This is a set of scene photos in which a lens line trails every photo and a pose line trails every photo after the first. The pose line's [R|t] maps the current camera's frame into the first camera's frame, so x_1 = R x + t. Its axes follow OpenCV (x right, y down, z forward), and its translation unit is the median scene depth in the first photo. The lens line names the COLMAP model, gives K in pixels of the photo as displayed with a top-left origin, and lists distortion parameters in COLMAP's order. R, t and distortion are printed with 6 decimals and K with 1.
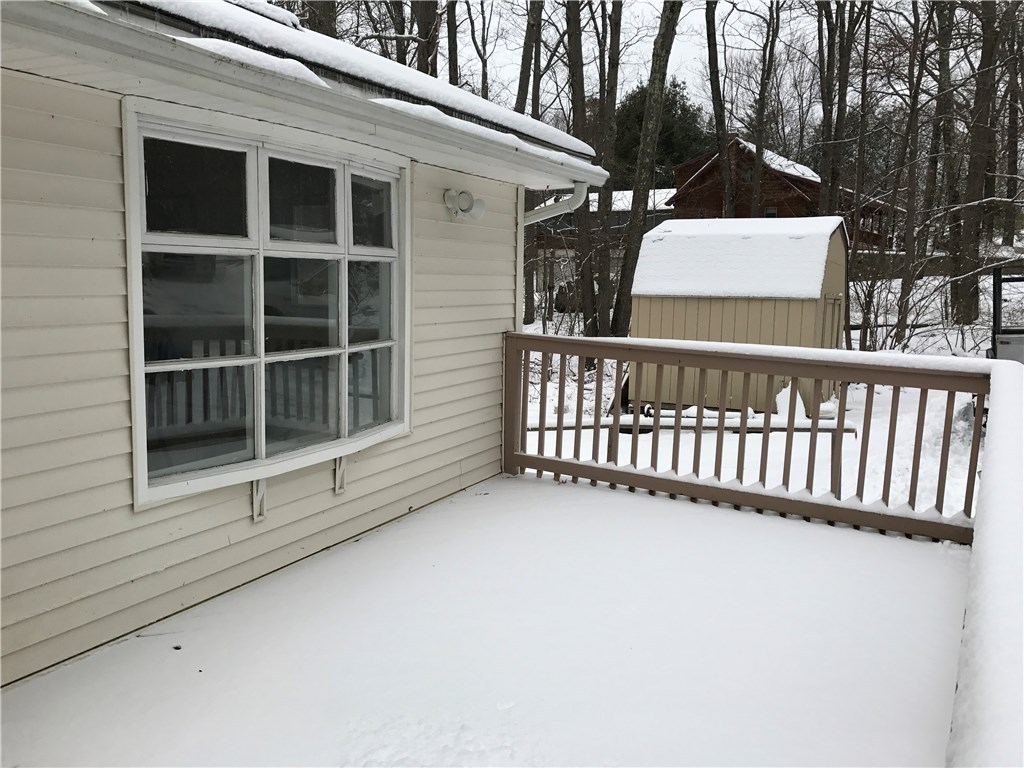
lens RADIAL K [[832.4, 0, 512.0], [0, 832.4, 384.0], [0, 0, 1]] dist [0.016113, 0.004477]
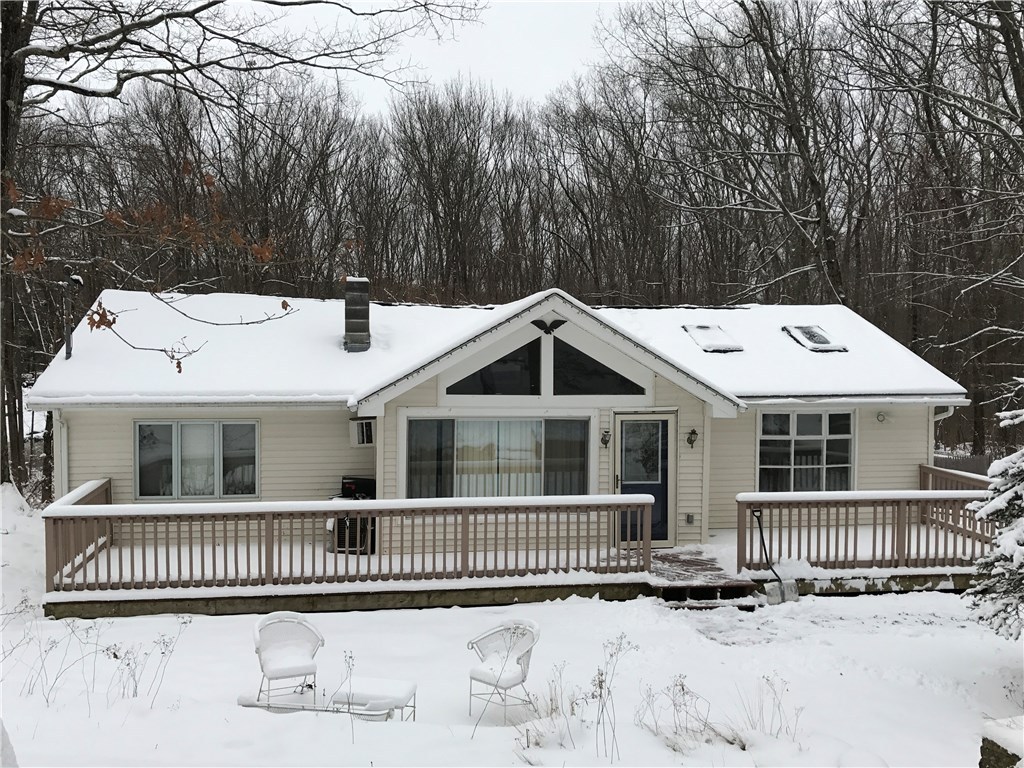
lens RADIAL K [[962.7, 0, 512.0], [0, 962.7, 384.0], [0, 0, 1]] dist [0.002840, -0.001698]
pose [[0.614919, 0.003710, -0.788581, 0.641370], [-0.095023, 0.993051, -0.069425, 0.006317], [0.782844, 0.117624, 0.610999, -0.741114]]
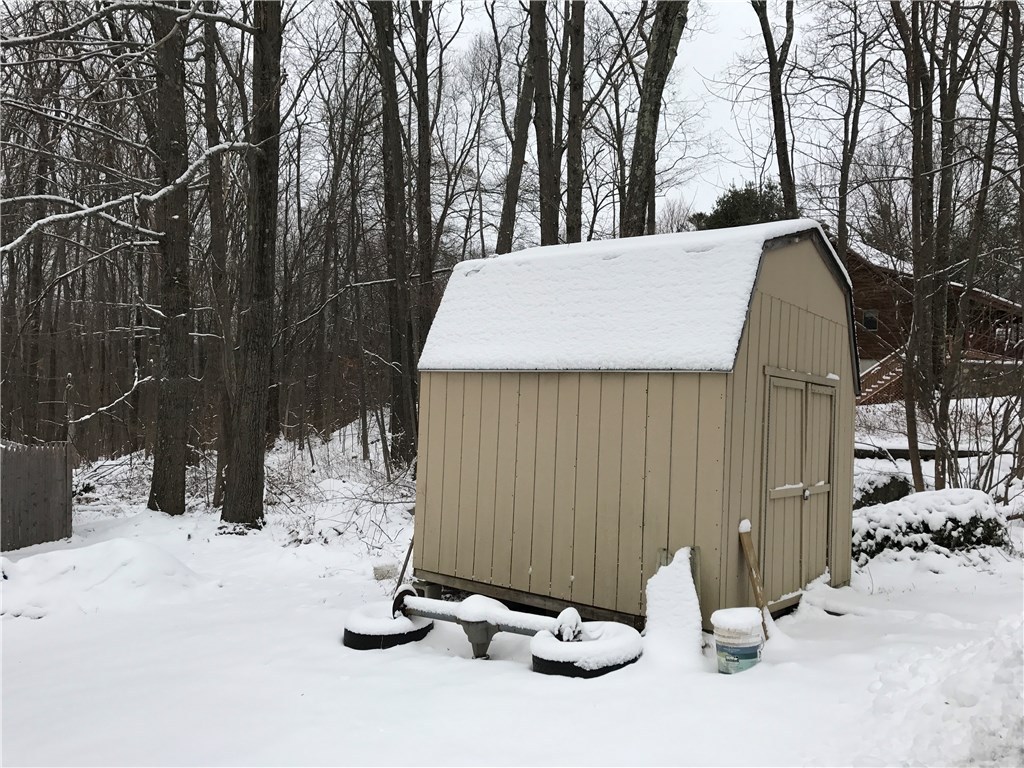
lens RADIAL K [[832.4, 0, 512.0], [0, 832.4, 384.0], [0, 0, 1]] dist [0.016113, 0.004477]
pose [[0.987758, 0.015729, -0.155199, 0.304730], [-0.038372, 0.988833, -0.144000, -0.023217], [0.151201, 0.148193, 0.977332, 0.510786]]
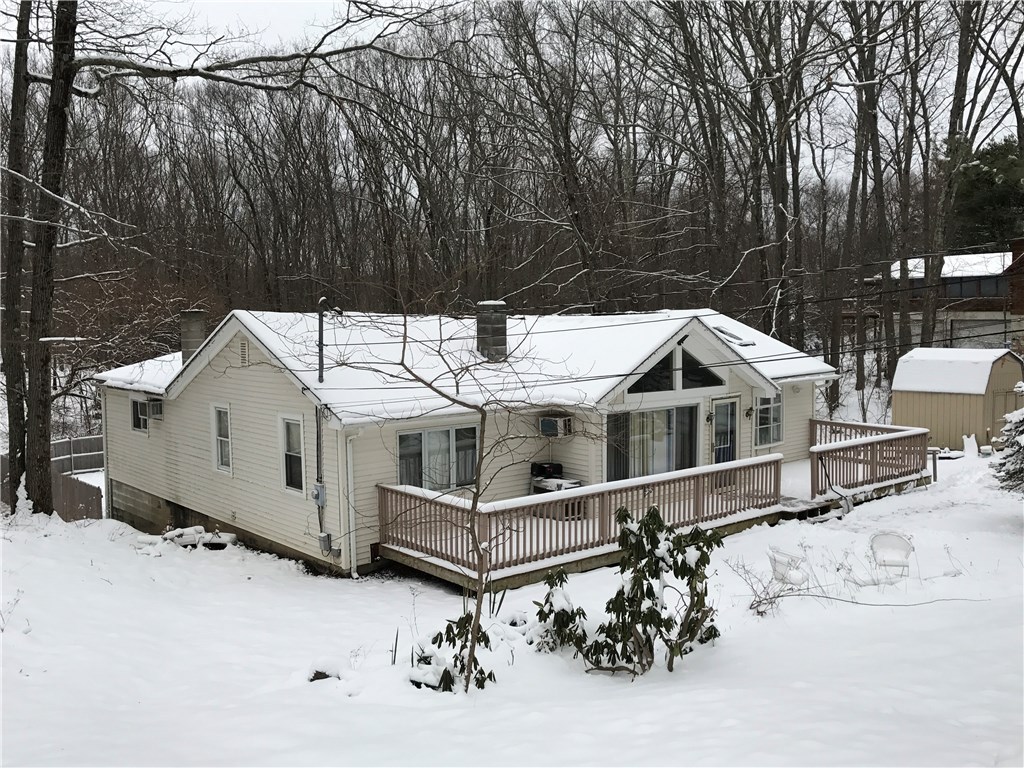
lens RADIAL K [[962.7, 0, 512.0], [0, 962.7, 384.0], [0, 0, 1]] dist [0.002840, -0.001698]
pose [[0.935074, -0.009407, -0.354329, 0.118039], [-0.011428, 0.998328, -0.056663, 0.018494], [0.354269, 0.057034, 0.933403, -1.522443]]
